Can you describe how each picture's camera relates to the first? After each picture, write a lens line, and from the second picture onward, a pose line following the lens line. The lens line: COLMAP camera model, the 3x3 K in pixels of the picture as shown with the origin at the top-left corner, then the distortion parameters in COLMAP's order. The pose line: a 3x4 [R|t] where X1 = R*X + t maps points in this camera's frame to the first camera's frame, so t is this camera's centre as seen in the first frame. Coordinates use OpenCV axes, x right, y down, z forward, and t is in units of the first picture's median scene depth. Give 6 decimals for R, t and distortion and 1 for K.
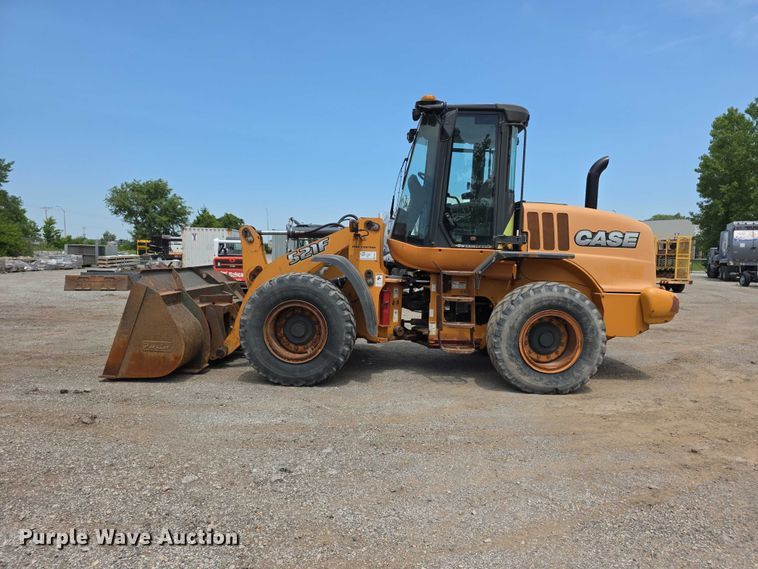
lens RADIAL K [[502.5, 0, 373.4], [0, 502.5, 282.8], [0, 0, 1]] dist [0.021002, -0.001736]
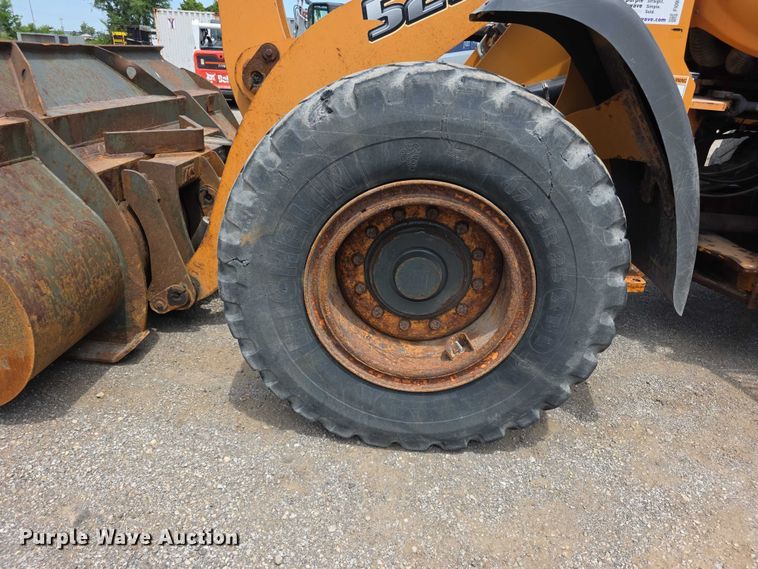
lens RADIAL K [[524.8, 0, 380.9], [0, 524.8, 314.7], [0, 0, 1]] dist [0.004251, -0.007750]
pose [[0.999388, 0.034993, 0.000063, -0.155651], [-0.032337, 0.922837, 0.383831, -0.003624], [0.013373, -0.383598, 0.923403, 0.643943]]
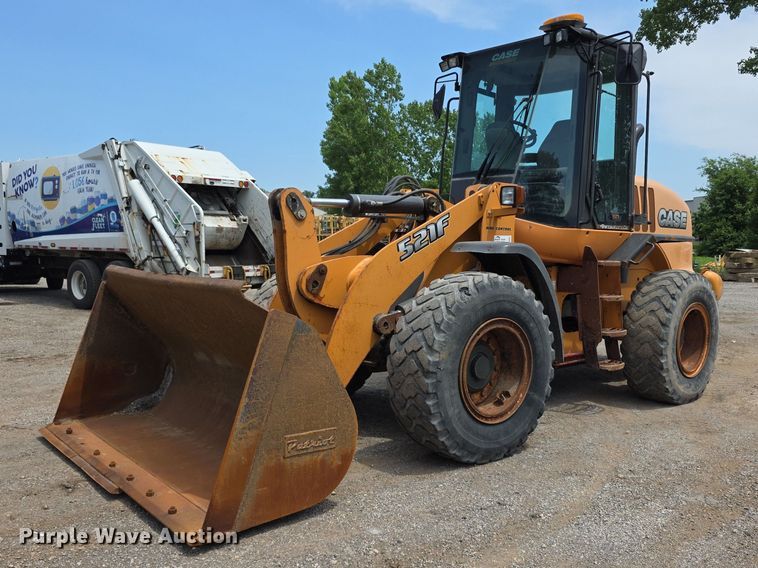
lens RADIAL K [[690.4, 0, 379.0], [0, 690.4, 284.0], [0, 0, 1]] dist [-0.041684, -0.003371]
pose [[0.757101, -0.057189, 0.650790, -0.702686], [0.048077, 0.998337, 0.031799, -0.034690], [-0.651527, 0.007213, 0.758591, 0.414617]]
